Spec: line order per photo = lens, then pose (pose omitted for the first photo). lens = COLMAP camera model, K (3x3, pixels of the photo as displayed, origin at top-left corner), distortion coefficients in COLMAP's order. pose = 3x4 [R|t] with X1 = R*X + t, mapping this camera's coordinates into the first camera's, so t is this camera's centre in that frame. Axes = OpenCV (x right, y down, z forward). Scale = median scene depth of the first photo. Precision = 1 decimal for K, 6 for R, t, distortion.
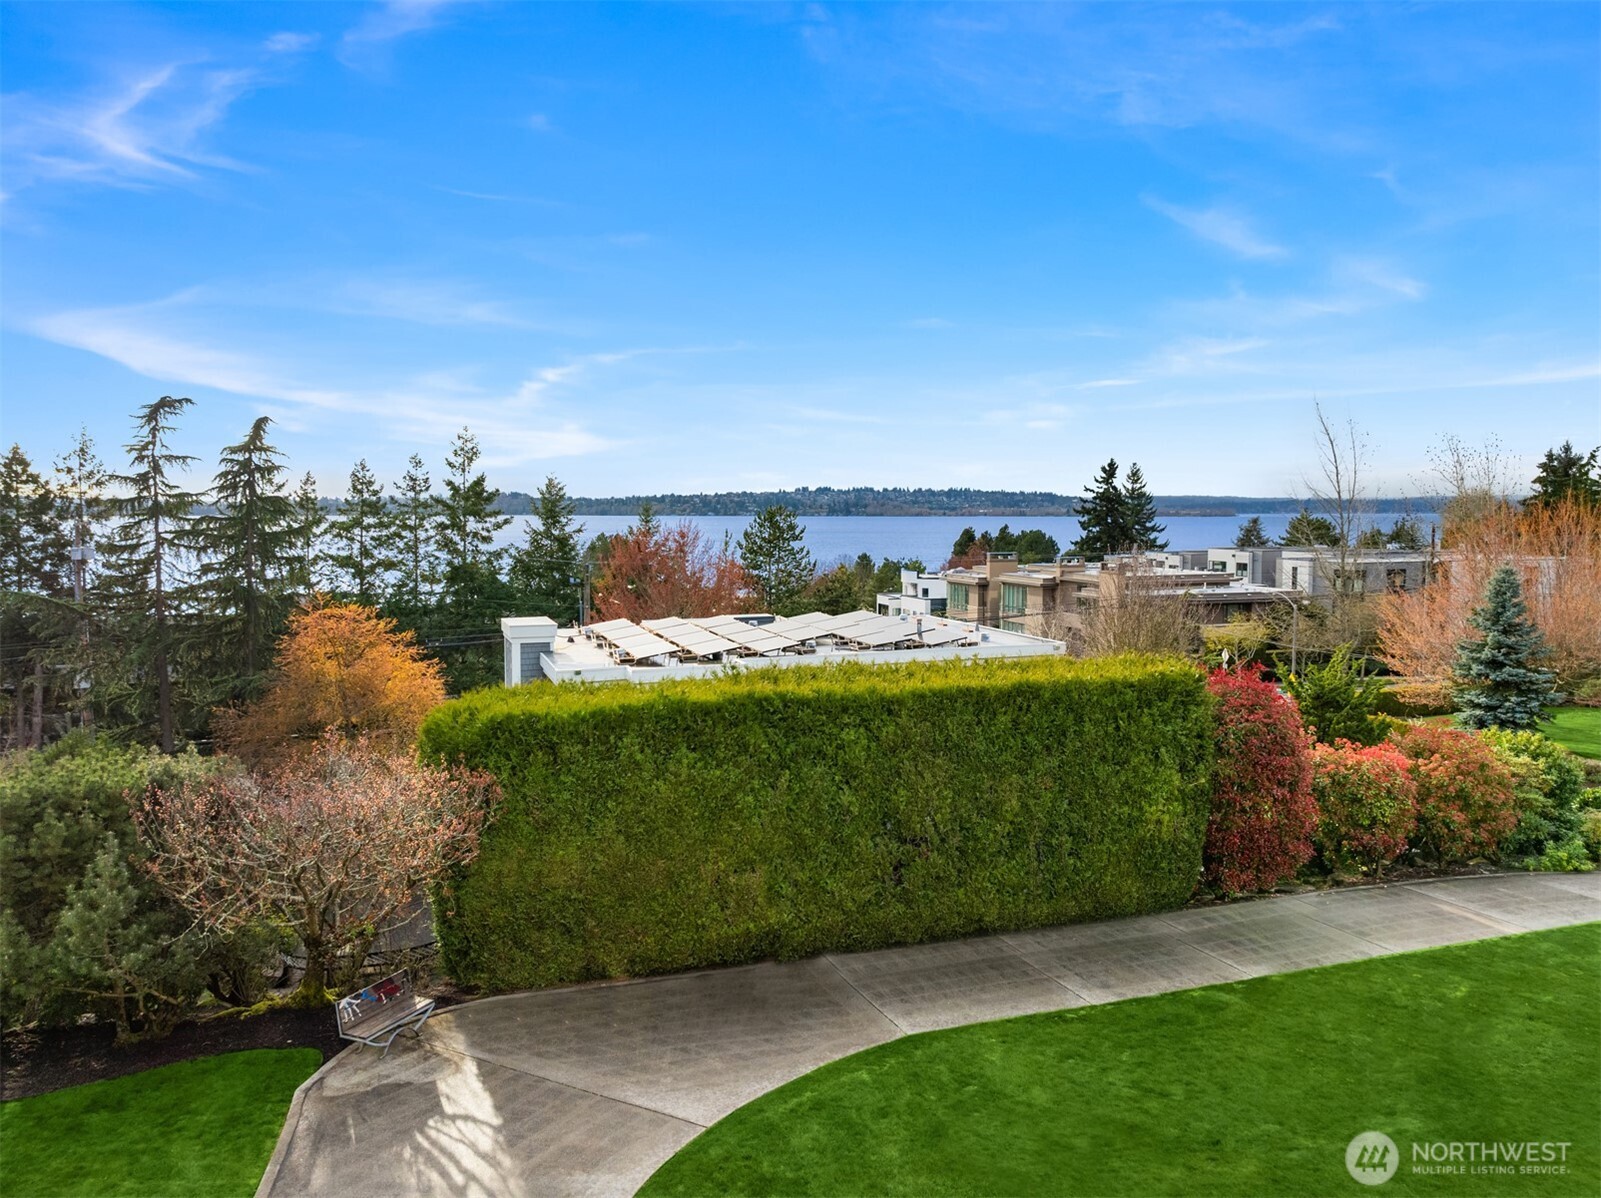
lens RADIAL K [[1135.0, 0, 800.5], [0, 1135.0, 599.0], [0, 0, 1]] dist [-0.057985, 0.039828]
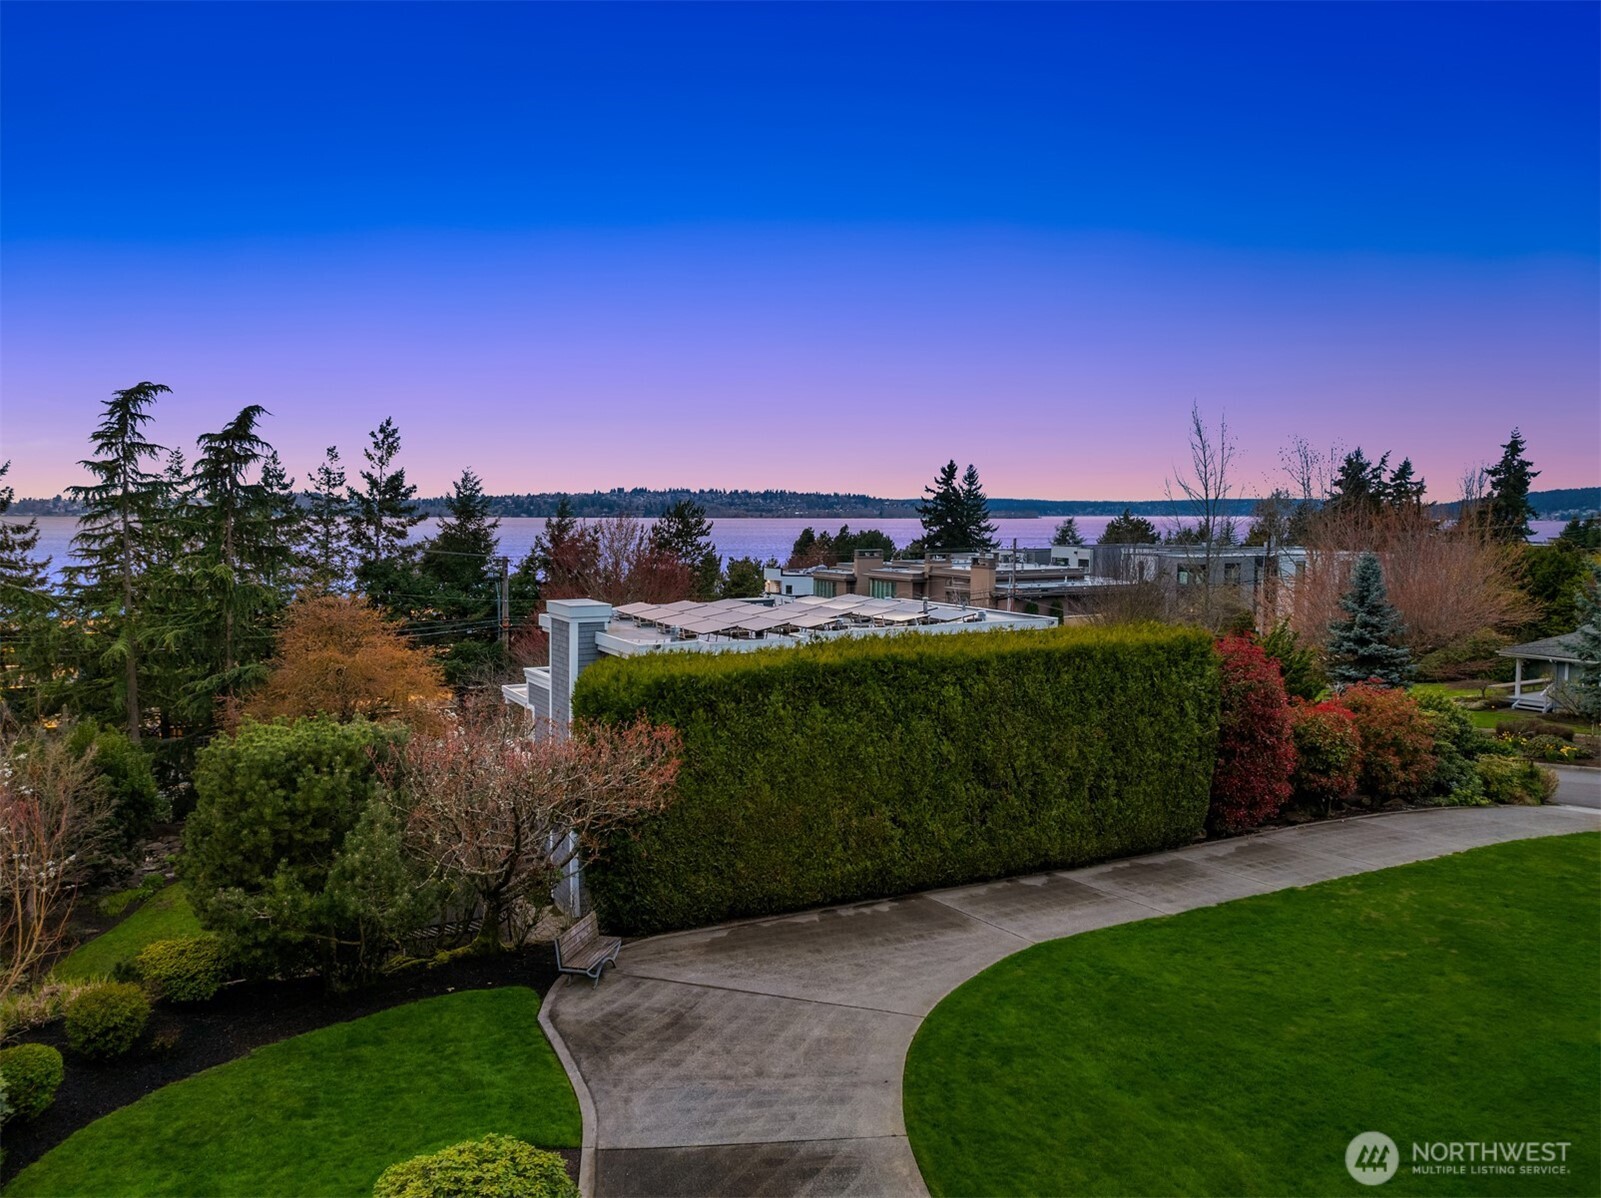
lens RADIAL K [[1135.0, 0, 800.5], [0, 1135.0, 599.0], [0, 0, 1]] dist [-0.057985, 0.039828]
pose [[0.988992, -0.009605, 0.147660, -0.239314], [0.009727, 0.999953, -0.000100, 0.023105], [-0.147652, 0.001535, 0.989038, -0.086327]]
